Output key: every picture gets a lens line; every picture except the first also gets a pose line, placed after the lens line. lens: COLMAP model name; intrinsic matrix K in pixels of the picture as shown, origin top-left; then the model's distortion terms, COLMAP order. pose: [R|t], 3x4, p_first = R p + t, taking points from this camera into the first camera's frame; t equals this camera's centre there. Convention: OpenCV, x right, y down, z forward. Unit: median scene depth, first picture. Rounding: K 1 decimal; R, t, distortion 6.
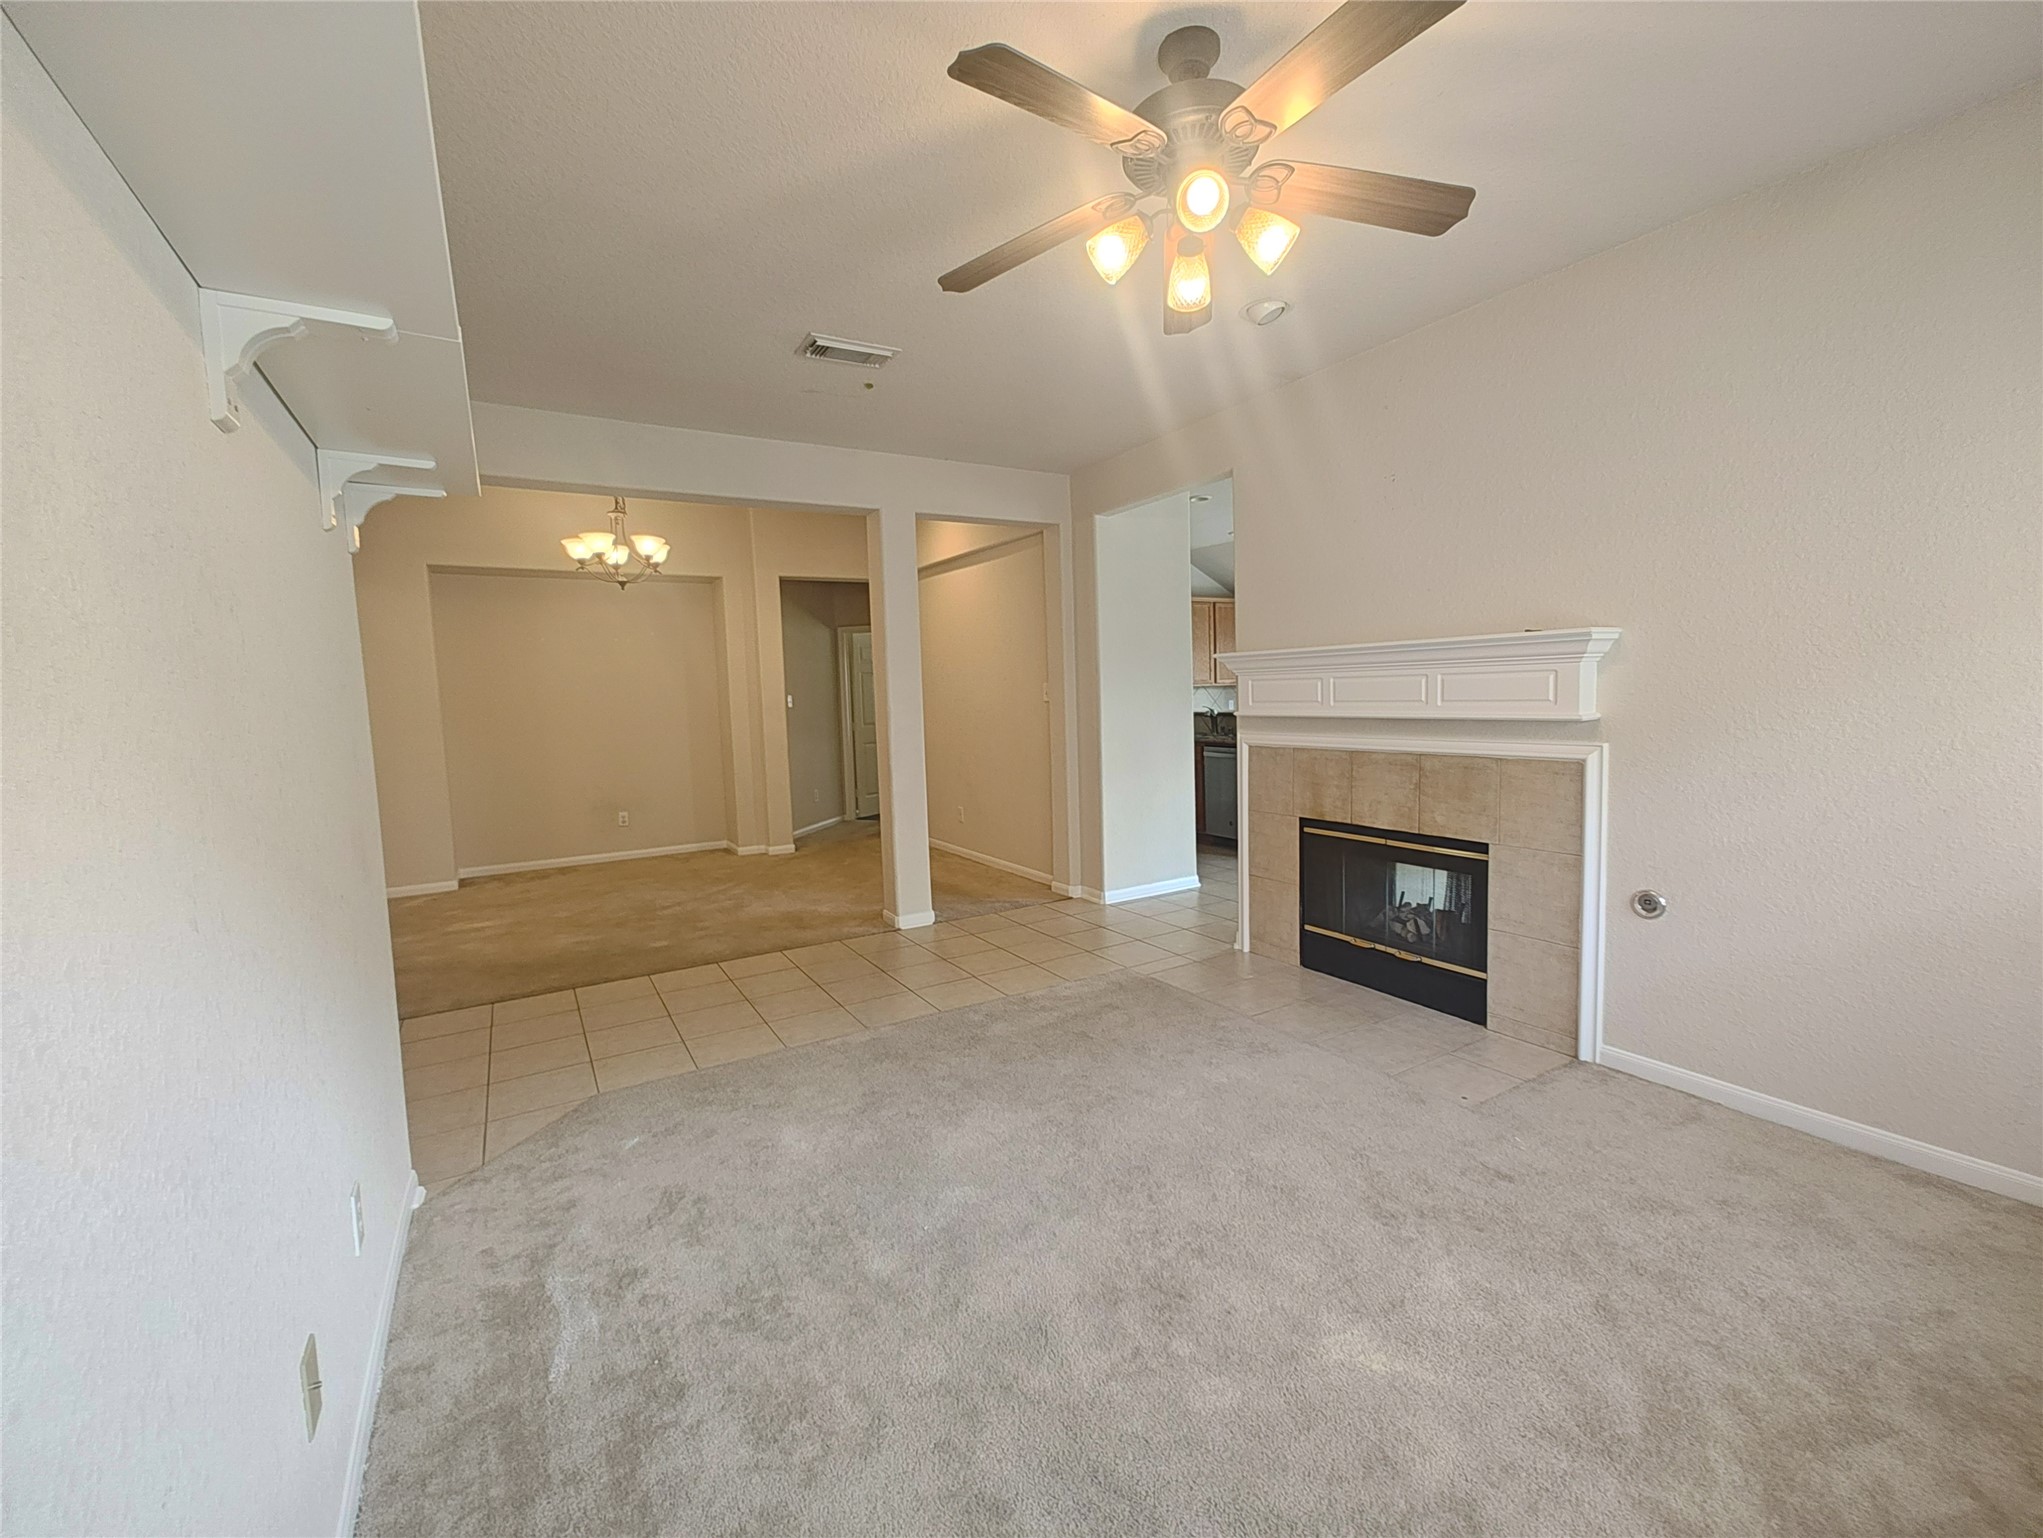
lens RADIAL K [[851.2, 0, 1021.5], [0, 851.2, 769.0], [0, 0, 1]] dist [-0.041010, 0.013667]
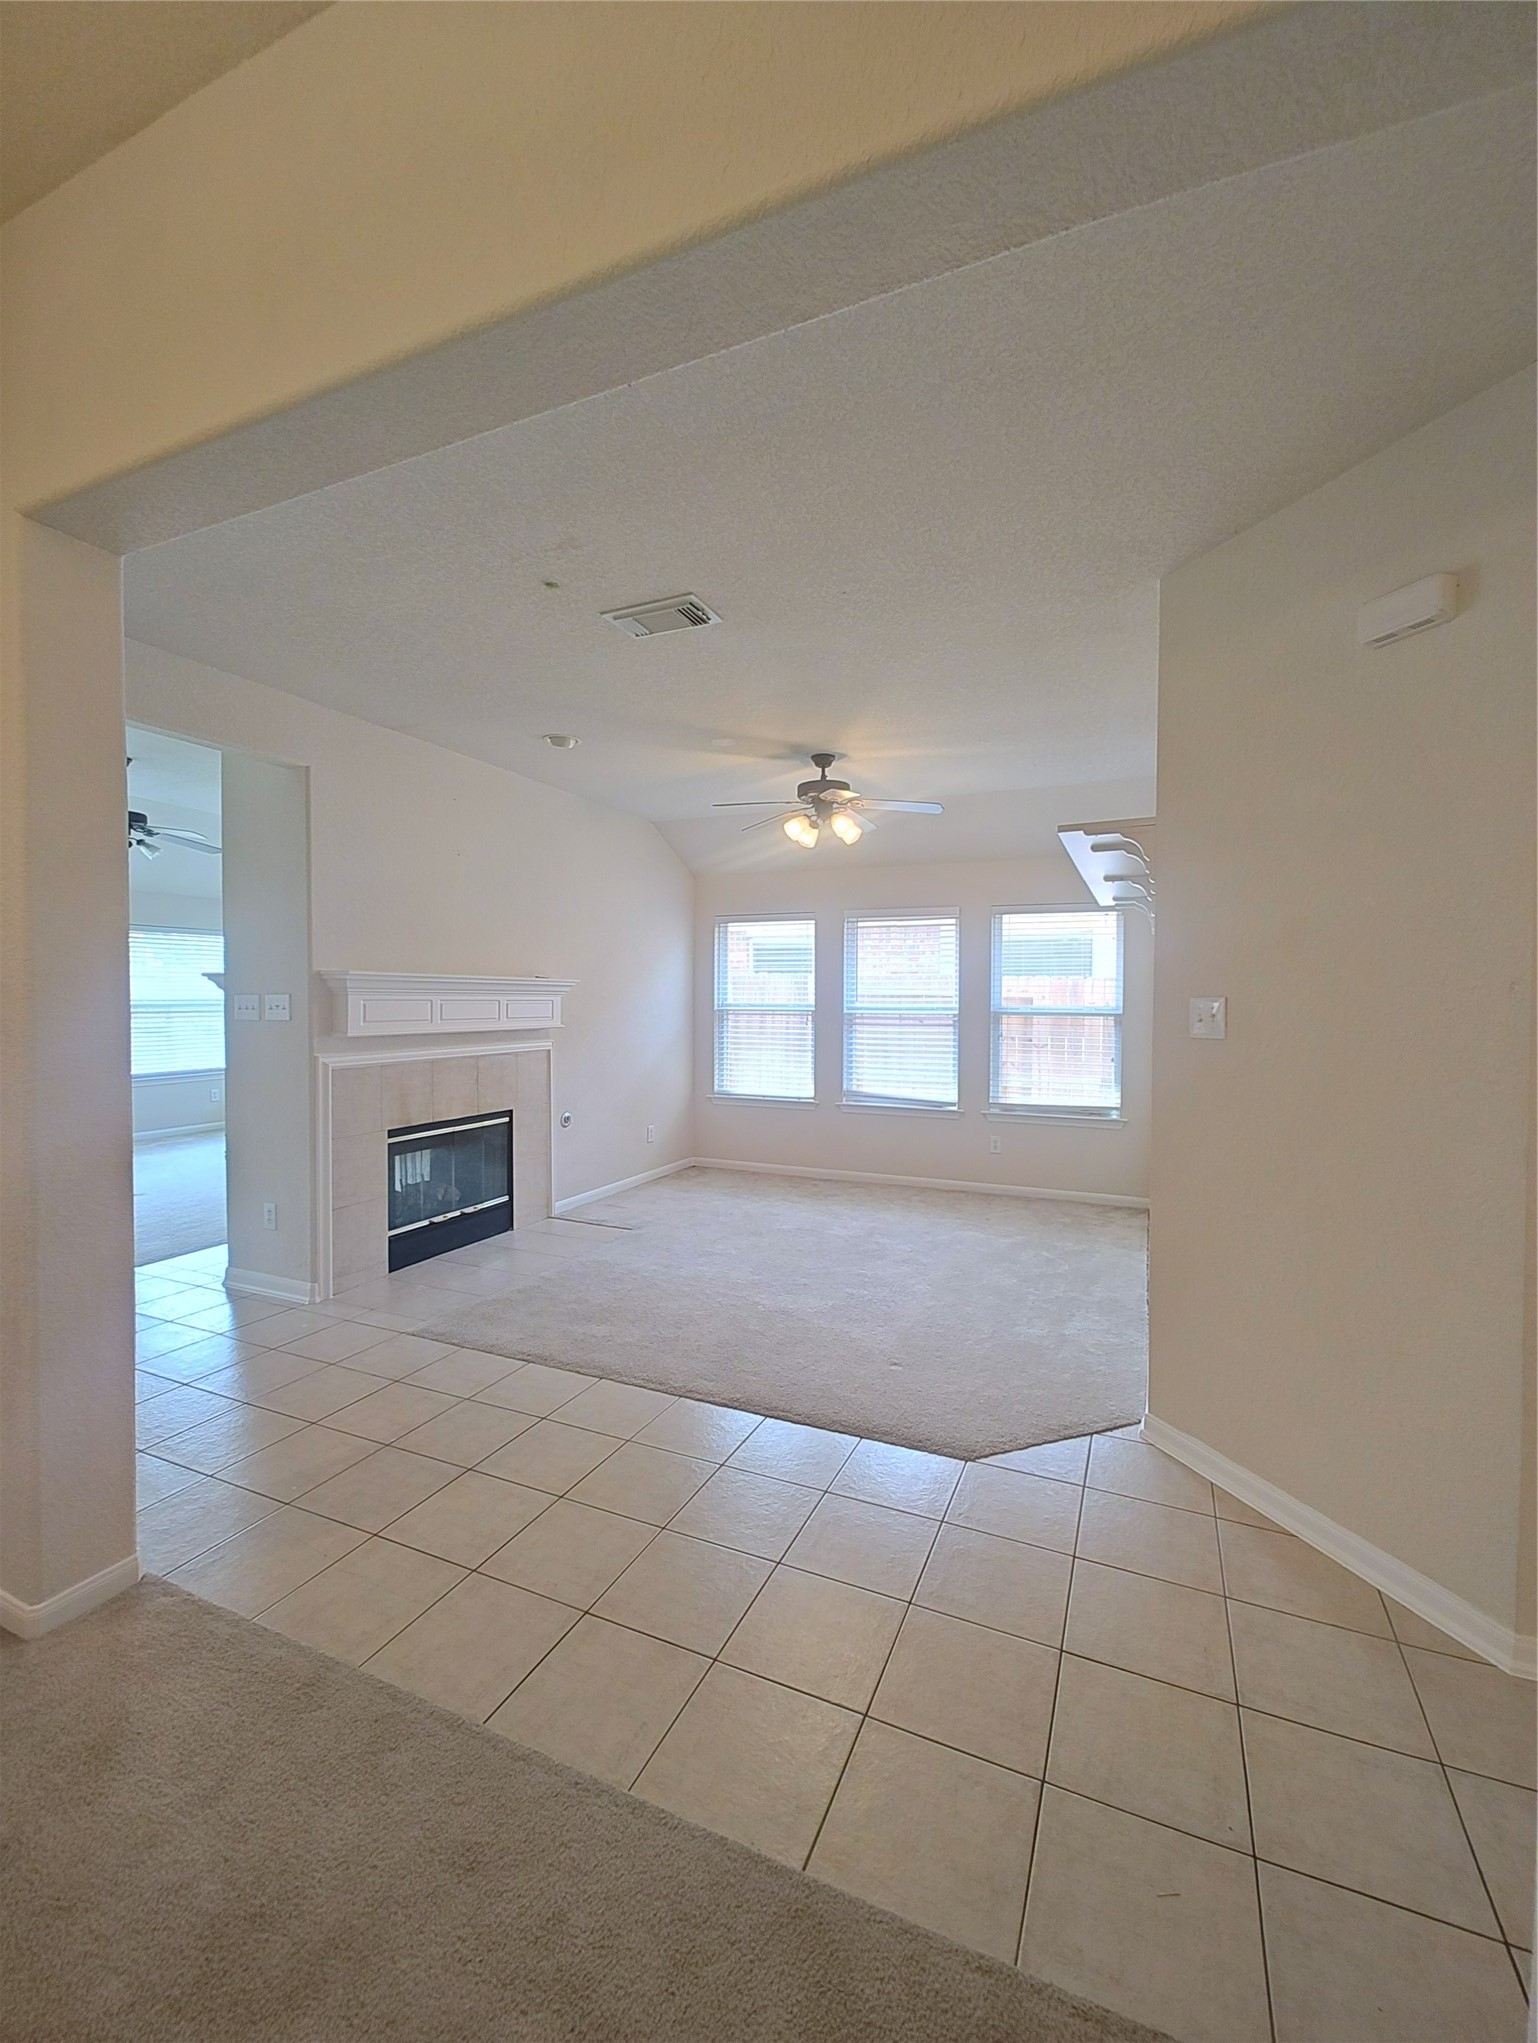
lens RADIAL K [[845.9, 0, 773.7], [0, 845.9, 1030.3], [0, 0, 1]] dist [0.033480, -0.009419]
pose [[-0.567298, -0.001272, 0.823512, -0.886045], [0.087110, 0.994296, 0.061544, -0.097452], [-0.818893, 0.106650, -0.563951, 1.284682]]
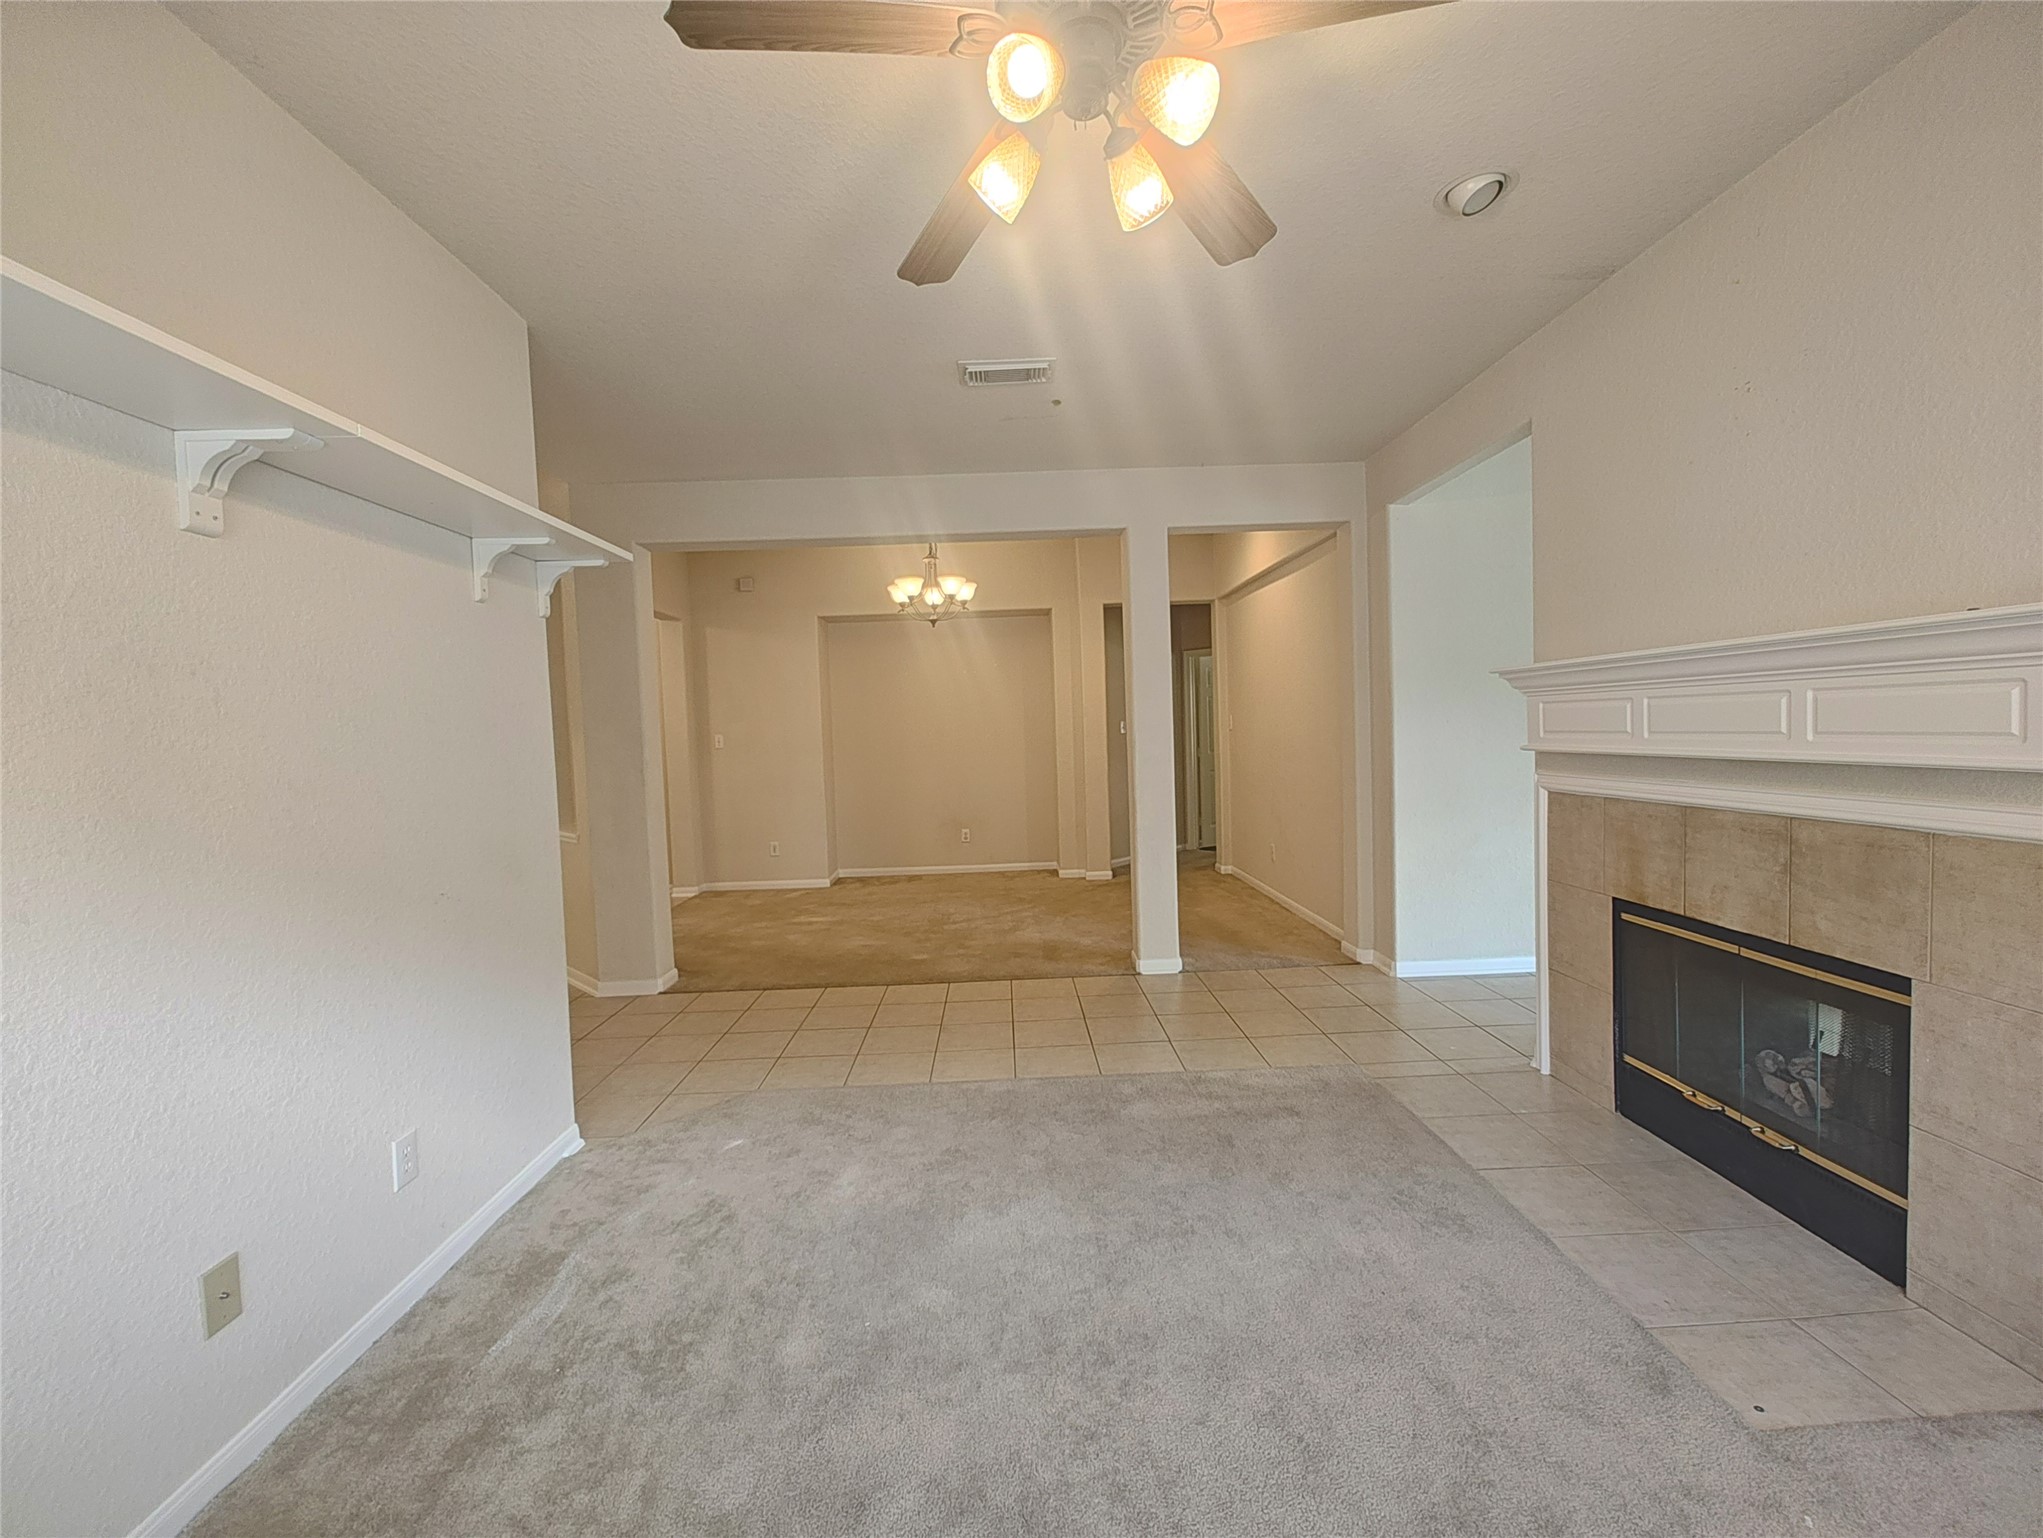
lens RADIAL K [[841.6, 0, 1017.5], [0, 841.6, 769.6], [0, 0, 1]] dist [-0.004277, -0.005595]
pose [[0.866677, 0.023379, -0.498322, 0.262788], [-0.036355, 0.999205, -0.016350, -0.020605], [0.497544, 0.032286, 0.866838, 0.164525]]
